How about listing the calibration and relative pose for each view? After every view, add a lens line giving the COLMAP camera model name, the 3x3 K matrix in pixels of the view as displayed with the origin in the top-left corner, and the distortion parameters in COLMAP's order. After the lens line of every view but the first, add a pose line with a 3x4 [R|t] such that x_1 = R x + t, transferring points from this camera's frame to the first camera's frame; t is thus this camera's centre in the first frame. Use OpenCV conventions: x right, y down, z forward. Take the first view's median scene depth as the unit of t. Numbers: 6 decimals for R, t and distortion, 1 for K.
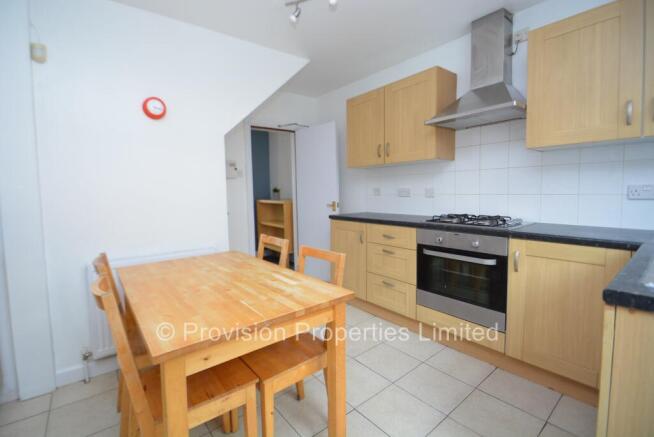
lens RADIAL K [[289.4, 0, 303.7], [0, 289.4, 209.1], [0, 0, 1]] dist [0.020694, -0.019132]
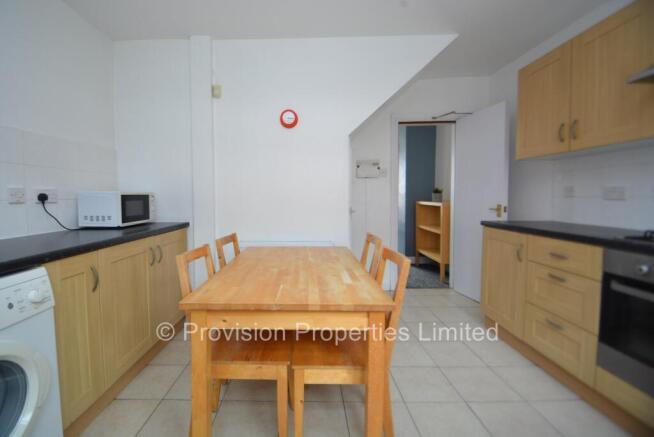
lens RADIAL K [[289.4, 0, 303.7], [0, 289.4, 209.1], [0, 0, 1]] dist [0.020694, -0.019132]
pose [[0.791056, 0.044720, -0.610107, 0.223931], [-0.051371, 0.998658, 0.006593, 0.010459], [0.609583, 0.026126, 0.792292, 0.083362]]
